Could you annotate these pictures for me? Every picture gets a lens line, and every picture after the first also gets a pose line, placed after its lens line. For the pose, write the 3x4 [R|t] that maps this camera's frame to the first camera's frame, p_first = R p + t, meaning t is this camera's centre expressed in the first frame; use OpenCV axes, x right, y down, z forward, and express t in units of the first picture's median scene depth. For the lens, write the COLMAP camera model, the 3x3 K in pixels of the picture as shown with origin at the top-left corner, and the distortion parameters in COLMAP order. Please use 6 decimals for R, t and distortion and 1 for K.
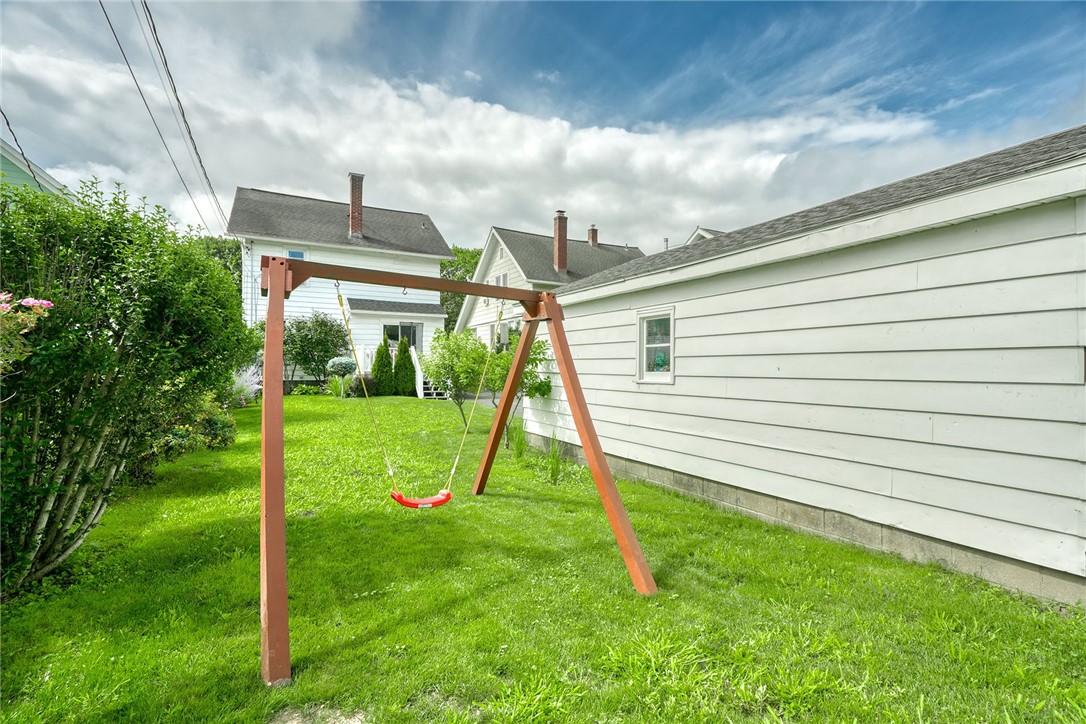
lens RADIAL K [[499.9, 0, 539.0], [0, 499.9, 363.2], [0, 0, 1]] dist [0.001042, 0.000369]
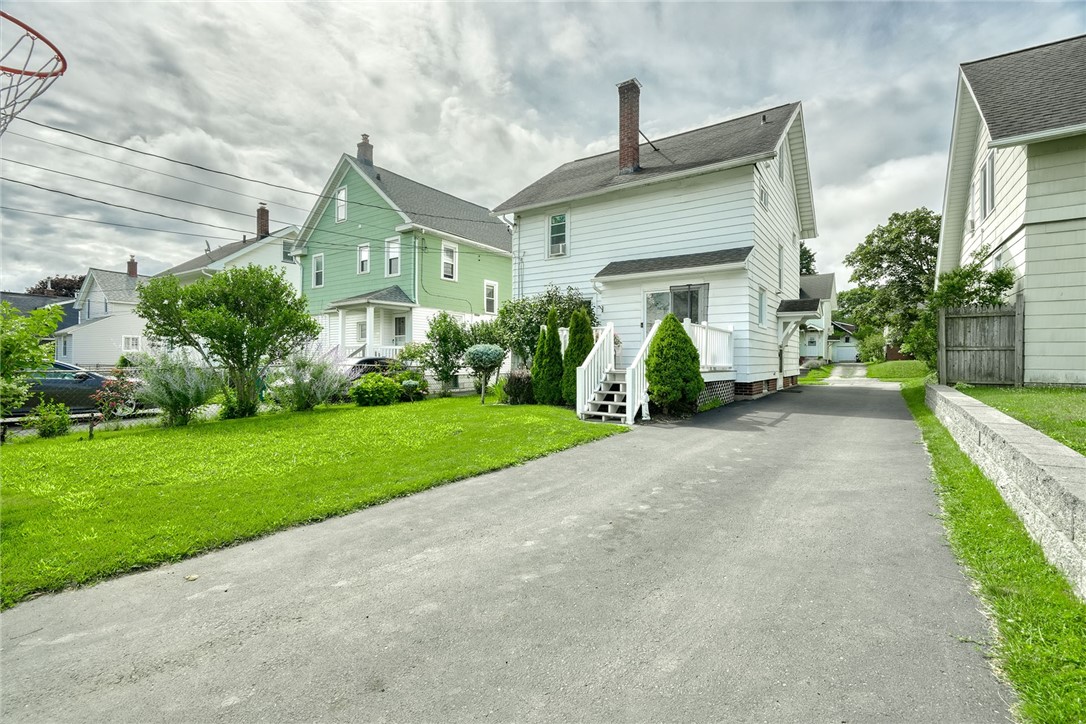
lens RADIAL K [[499.9, 0, 539.0], [0, 499.9, 363.2], [0, 0, 1]] dist [0.001042, 0.000369]
pose [[0.470903, 0.009002, -0.882139, 0.204221], [0.009526, 0.999838, 0.015288, 0.003466], [0.882134, -0.015602, 0.470741, 0.564961]]
